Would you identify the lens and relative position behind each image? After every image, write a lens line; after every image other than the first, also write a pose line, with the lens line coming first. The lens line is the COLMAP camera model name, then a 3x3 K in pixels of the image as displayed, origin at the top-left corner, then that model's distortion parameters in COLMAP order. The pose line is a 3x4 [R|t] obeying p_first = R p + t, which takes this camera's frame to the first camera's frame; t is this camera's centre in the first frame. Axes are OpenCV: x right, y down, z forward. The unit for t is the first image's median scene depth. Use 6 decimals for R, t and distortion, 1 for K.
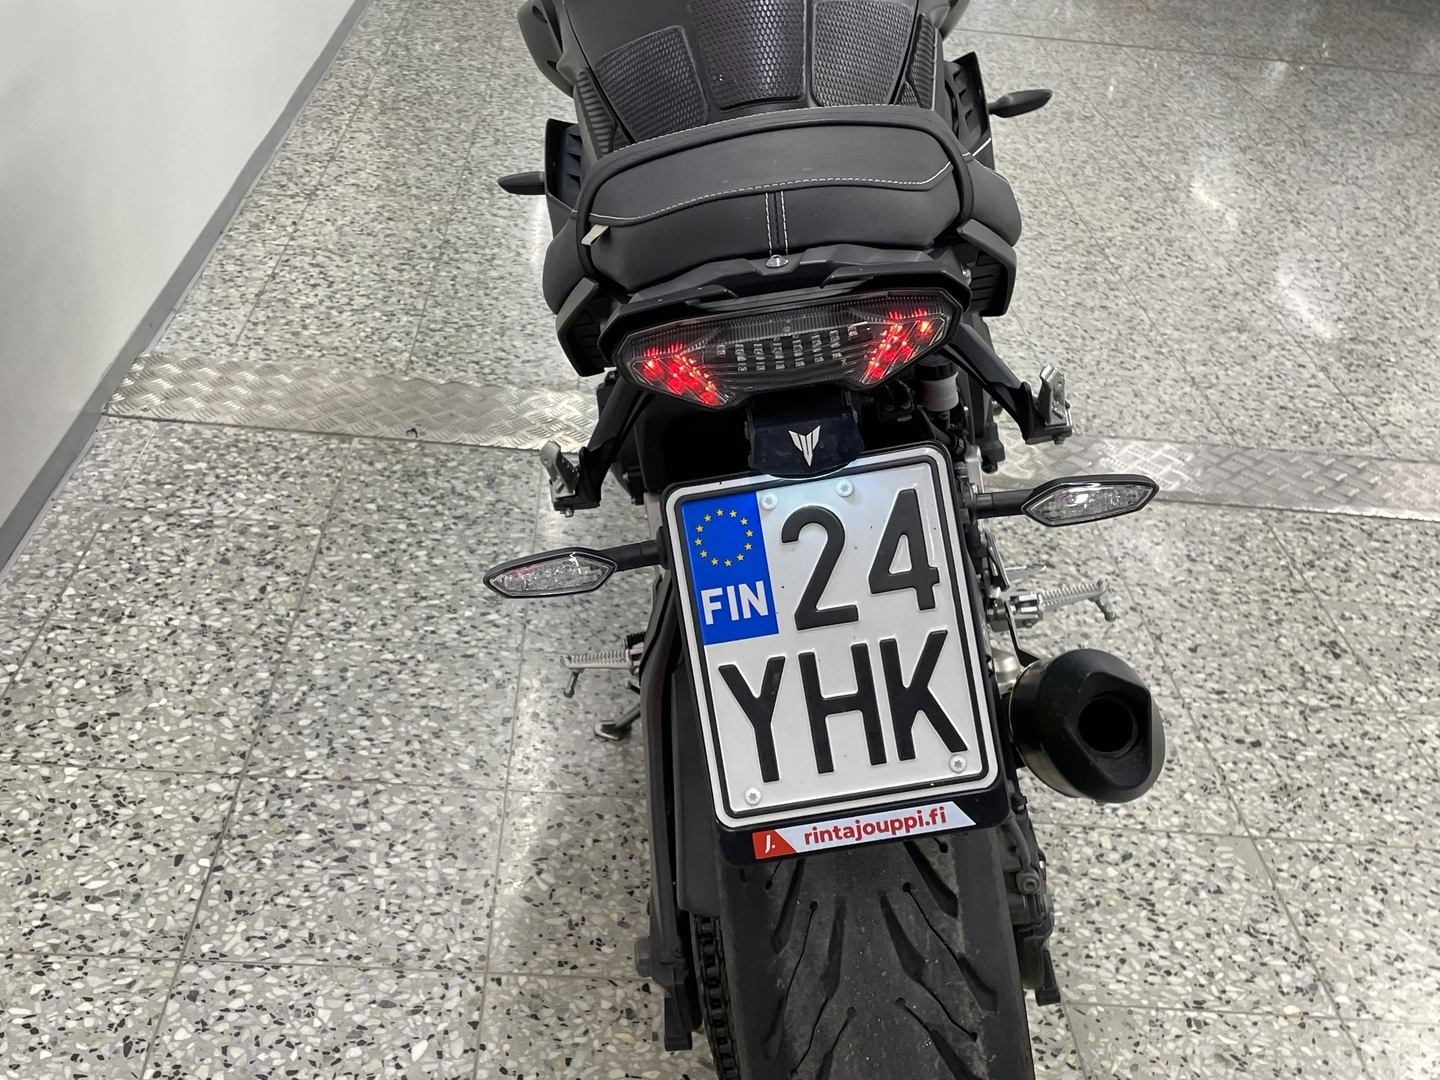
lens RADIAL K [[1732.5, 0, 720.0], [0, 1732.5, 540.3], [0, 0, 1]] dist [0.065717, 0.000000]
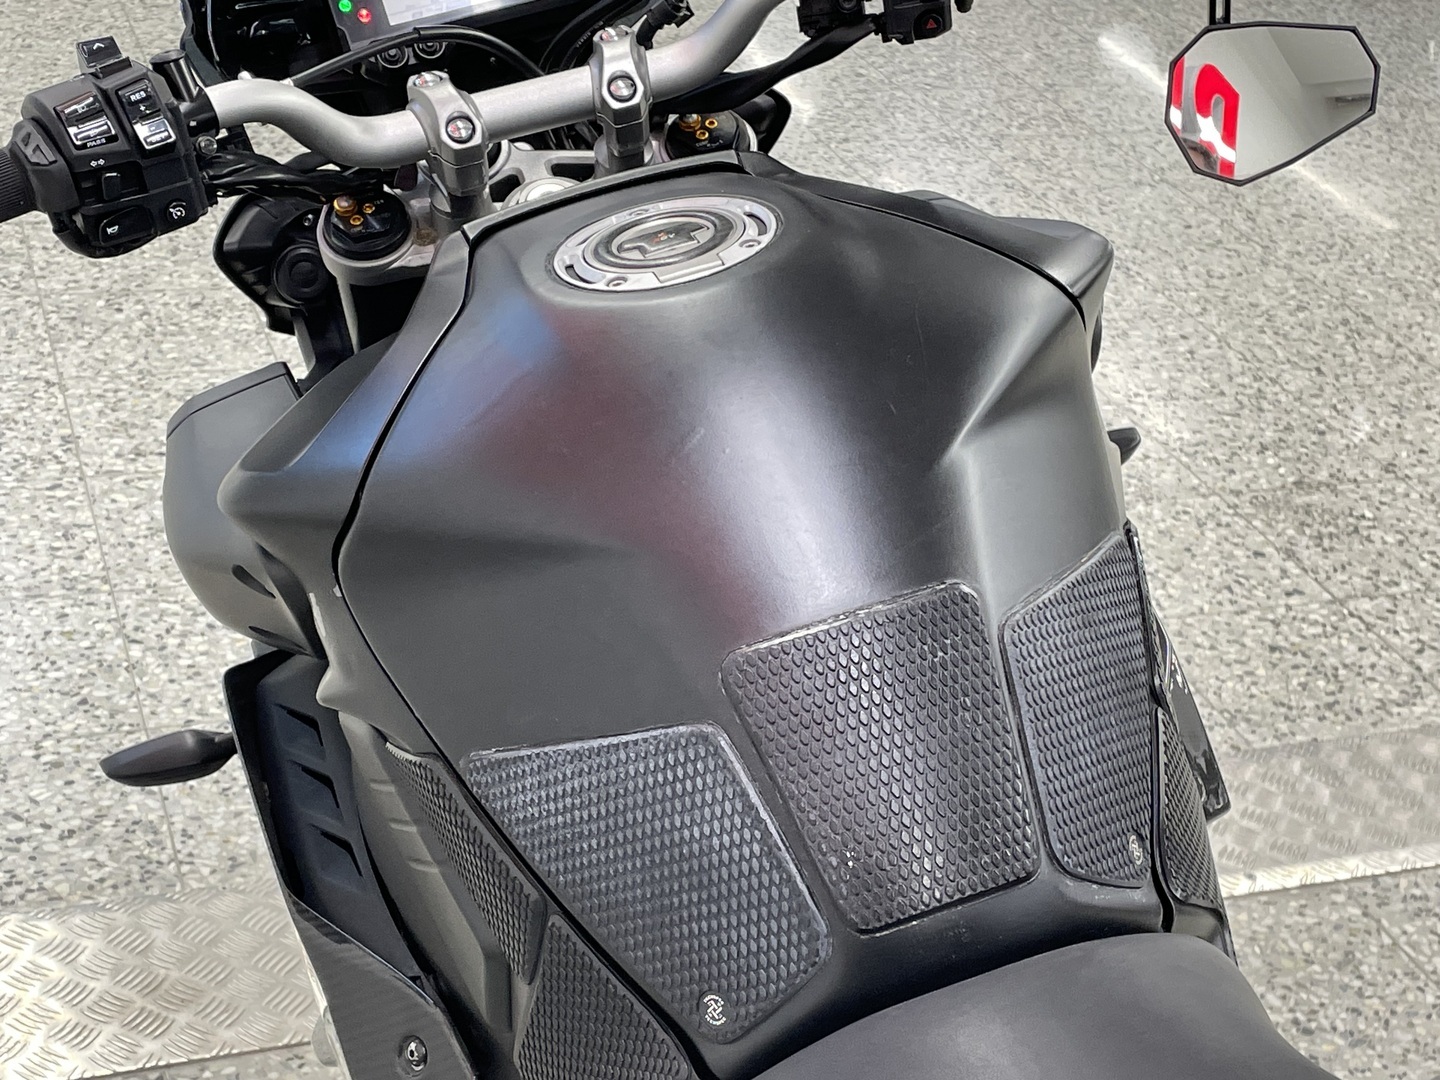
lens RADIAL K [[2309.6, 0, 715.1], [0, 2309.6, 541.0], [0, 0, 1]] dist [0.066823, 0.000000]
pose [[0.955966, -0.160711, 0.245562, -0.077809], [0.155701, 0.987001, 0.039815, -0.183427], [-0.248769, 0.000172, 0.968563, 0.228718]]
